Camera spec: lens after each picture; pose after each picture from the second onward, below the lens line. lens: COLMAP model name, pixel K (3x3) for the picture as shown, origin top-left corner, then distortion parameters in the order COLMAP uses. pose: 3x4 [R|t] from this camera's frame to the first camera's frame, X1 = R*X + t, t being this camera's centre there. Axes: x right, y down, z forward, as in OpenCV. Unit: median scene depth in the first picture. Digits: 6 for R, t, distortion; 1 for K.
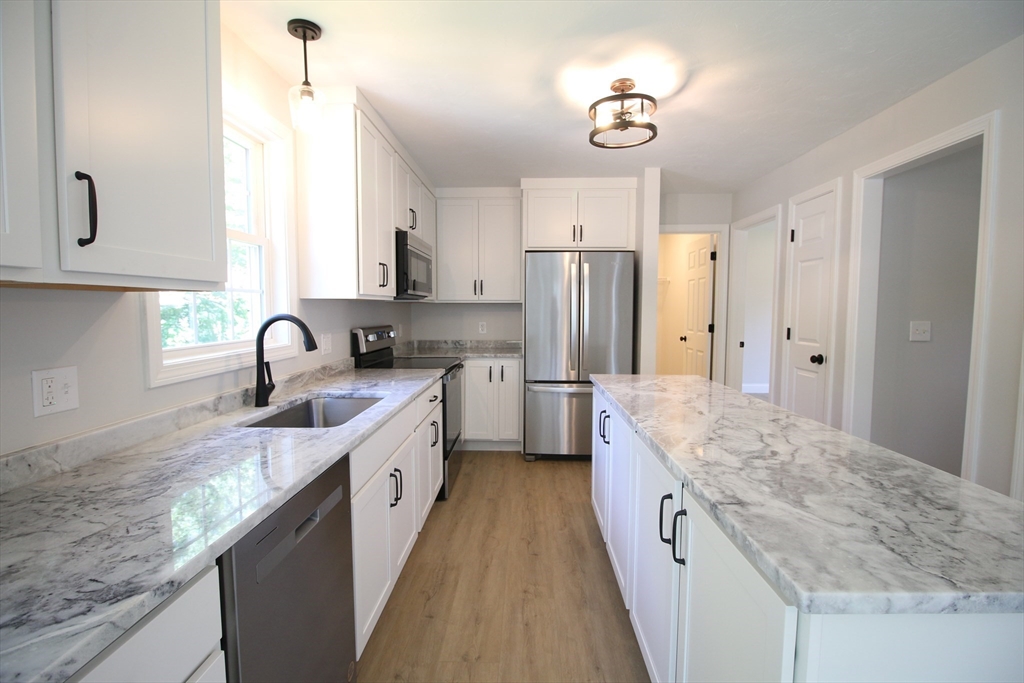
lens RADIAL K [[474.6, 0, 516.2], [0, 474.6, 340.5], [0, 0, 1]] dist [-0.007775, -0.003692]
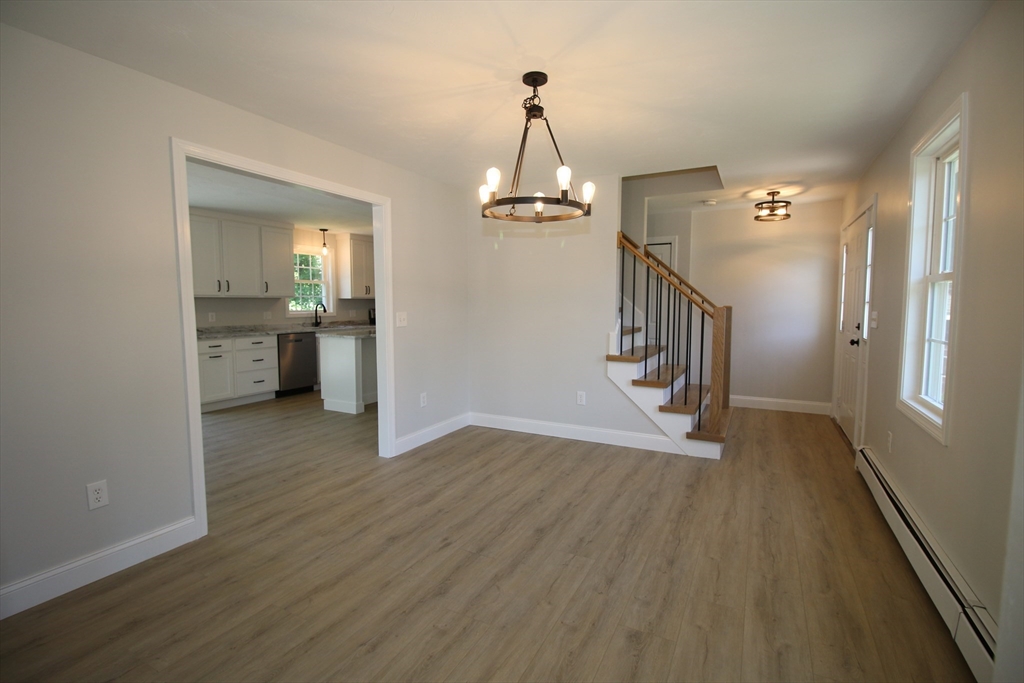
lens RADIAL K [[474.6, 0, 510.3], [0, 474.6, 340.4], [0, 0, 1]] dist [-0.007775, -0.003692]
pose [[0.895655, 0.035825, -0.443304, 2.092075], [-0.031313, 0.999356, 0.017496, 0.105723], [0.443645, -0.001789, 0.896201, -1.415630]]
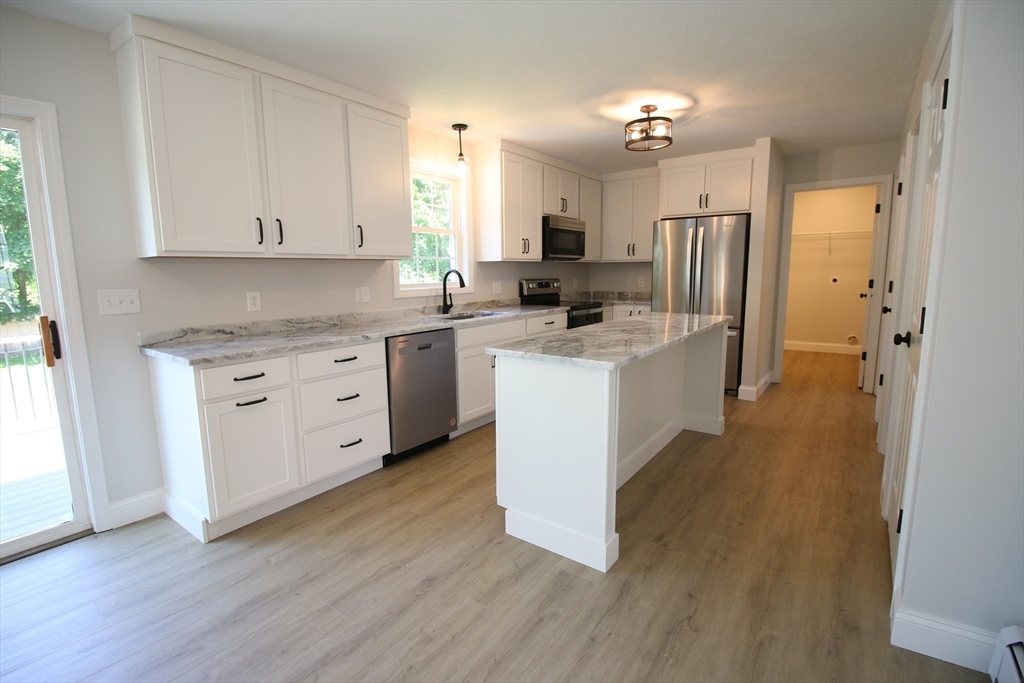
lens RADIAL K [[474.6, 0, 511.9], [0, 474.6, 339.2], [0, 0, 1]] dist [-0.007775, -0.003692]
pose [[0.820381, 0.072452, -0.567209, 0.736291], [-0.027740, 0.995815, 0.087078, 0.047745], [0.571144, -0.055702, 0.818958, -0.454123]]
